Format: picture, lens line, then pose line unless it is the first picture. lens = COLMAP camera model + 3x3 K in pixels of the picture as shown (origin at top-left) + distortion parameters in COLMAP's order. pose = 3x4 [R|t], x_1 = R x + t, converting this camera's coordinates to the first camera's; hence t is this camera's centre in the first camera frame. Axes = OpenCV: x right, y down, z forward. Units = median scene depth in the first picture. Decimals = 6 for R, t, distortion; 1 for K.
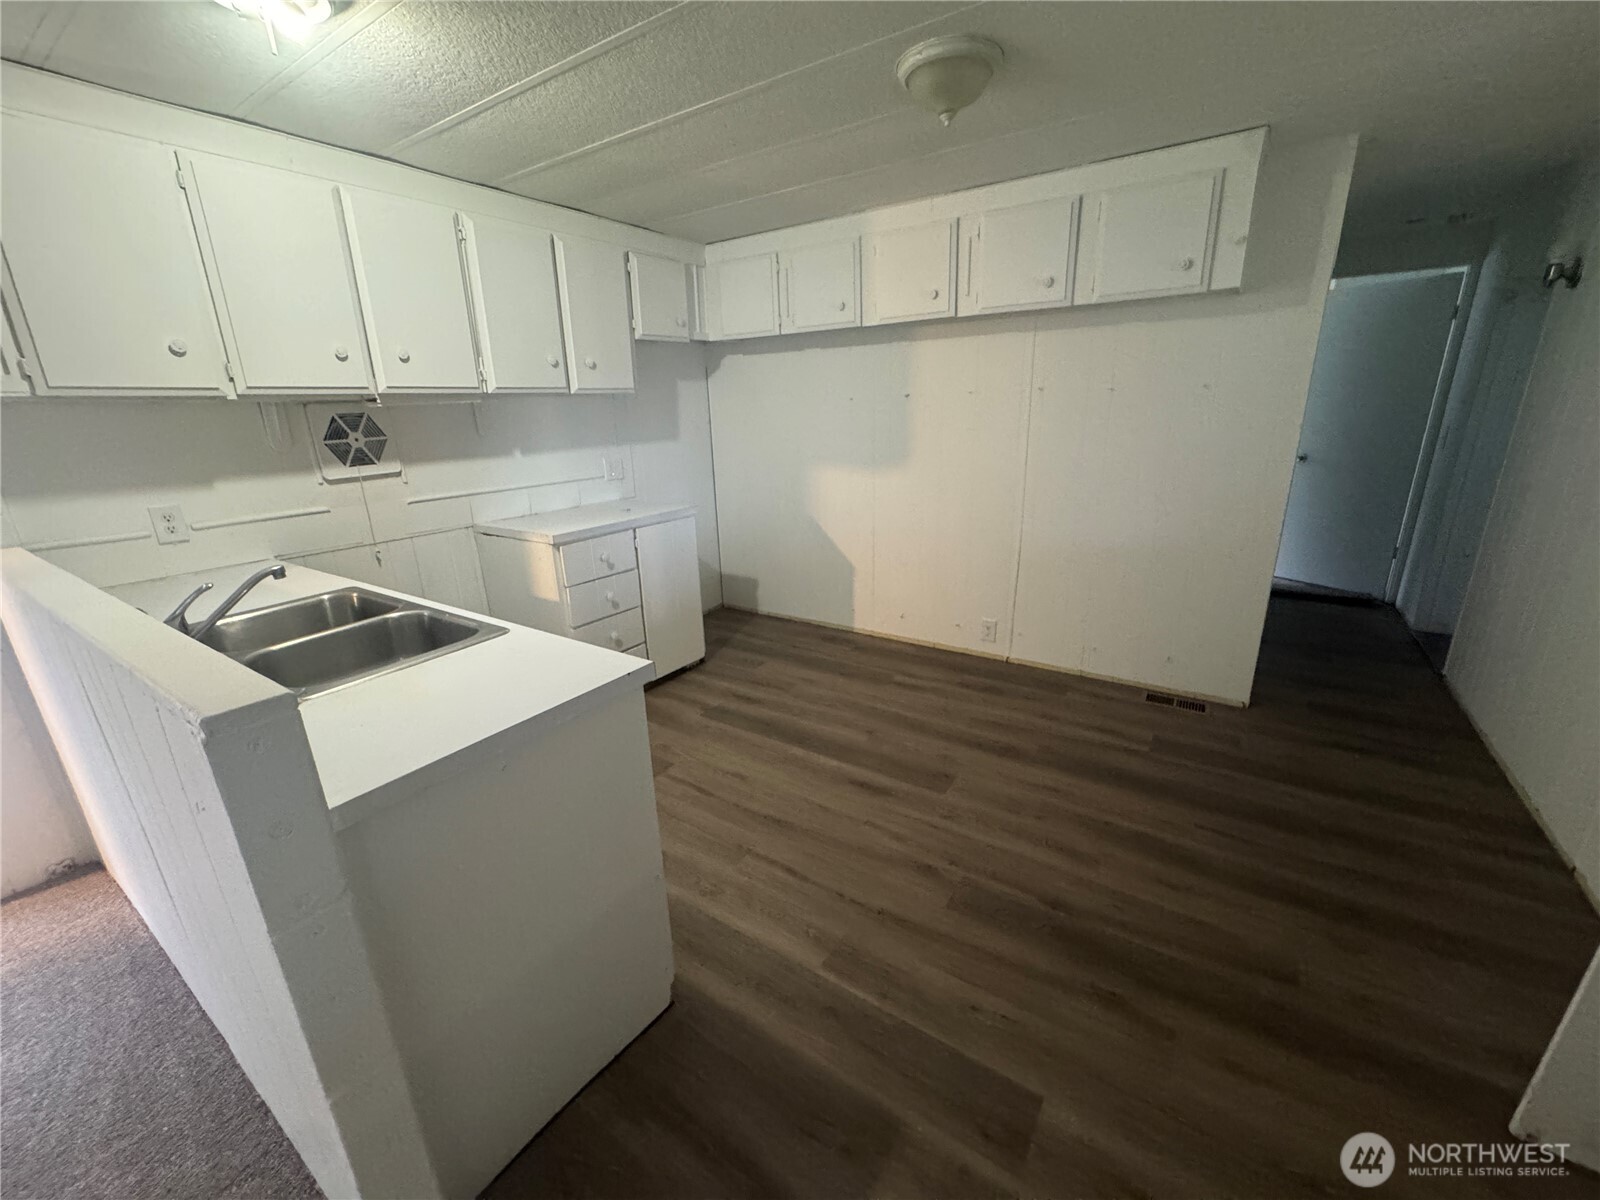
lens RADIAL K [[640.2, 0, 800.0], [0, 640.2, 600.0], [0, 0, 1]] dist [-0.002503, 0.000052]
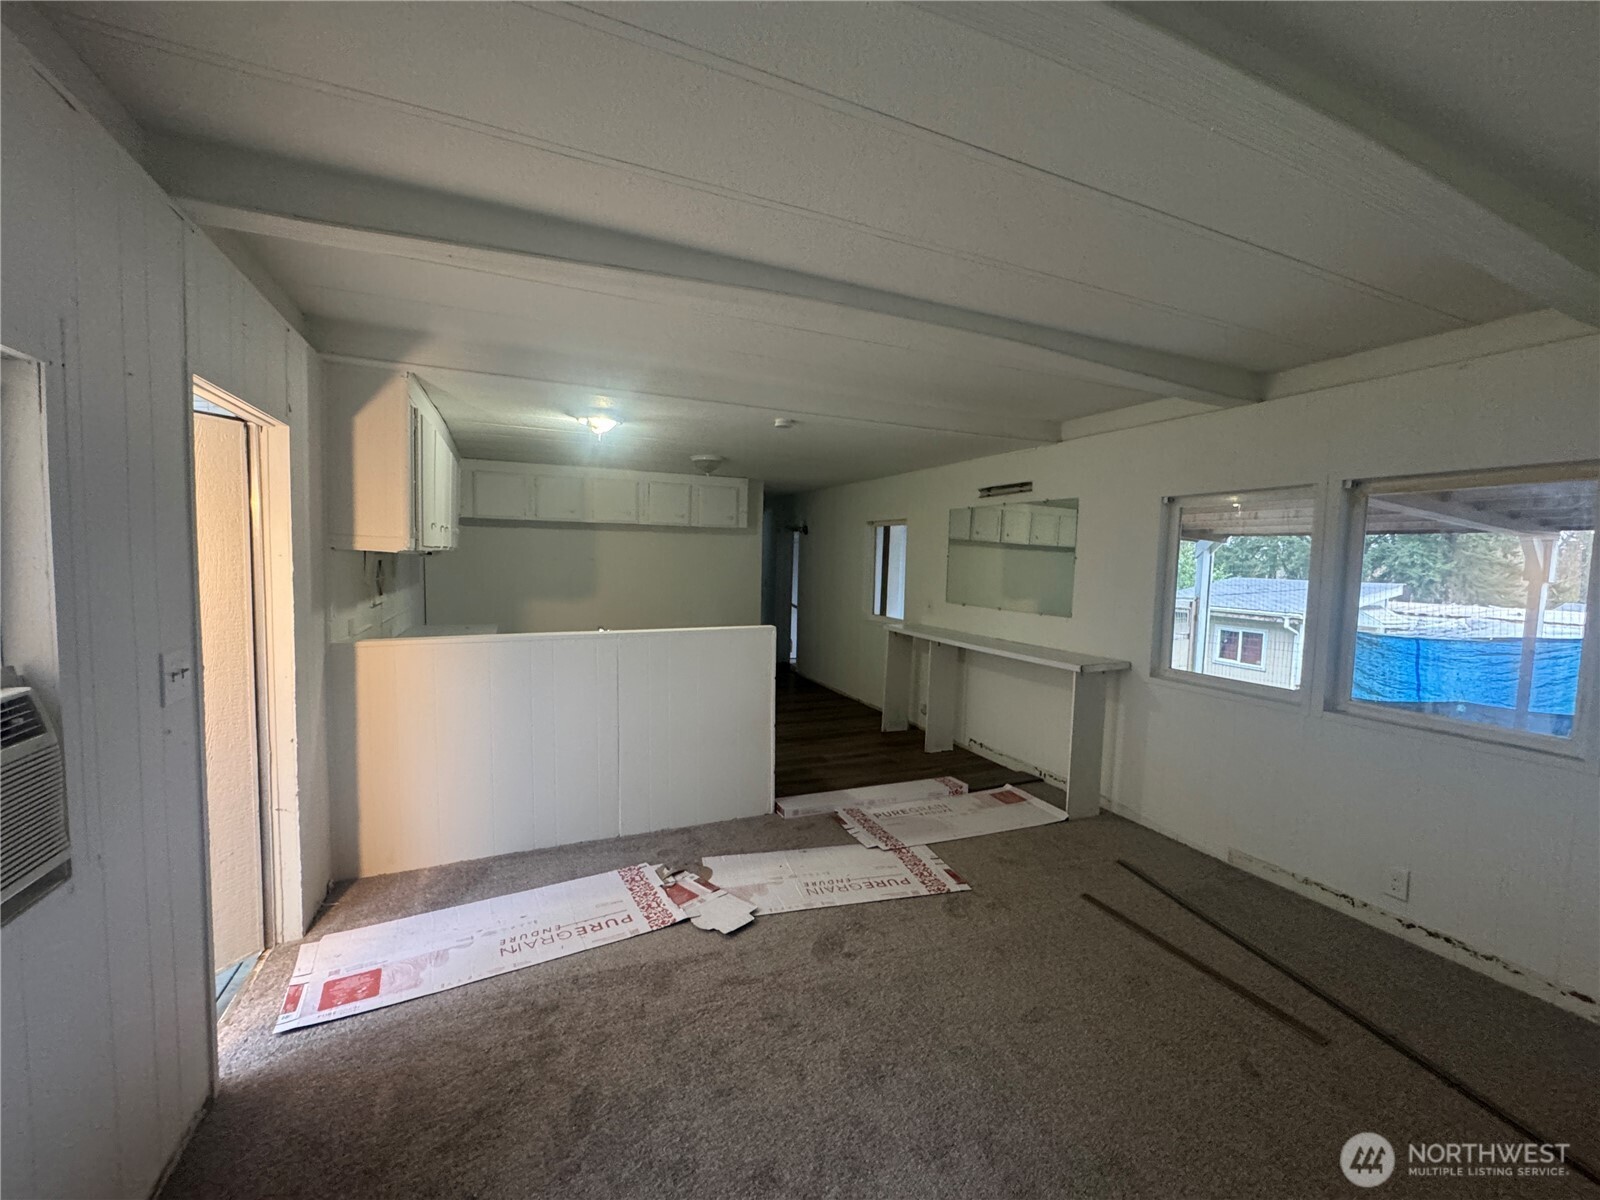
lens RADIAL K [[640.2, 0, 800.0], [0, 640.2, 600.0], [0, 0, 1]] dist [-0.002503, 0.000052]
pose [[0.537269, -0.018179, 0.843215, -1.216795], [0.214441, 0.969857, -0.115725, 0.145004], [-0.815694, 0.242996, 0.524973, -0.451009]]
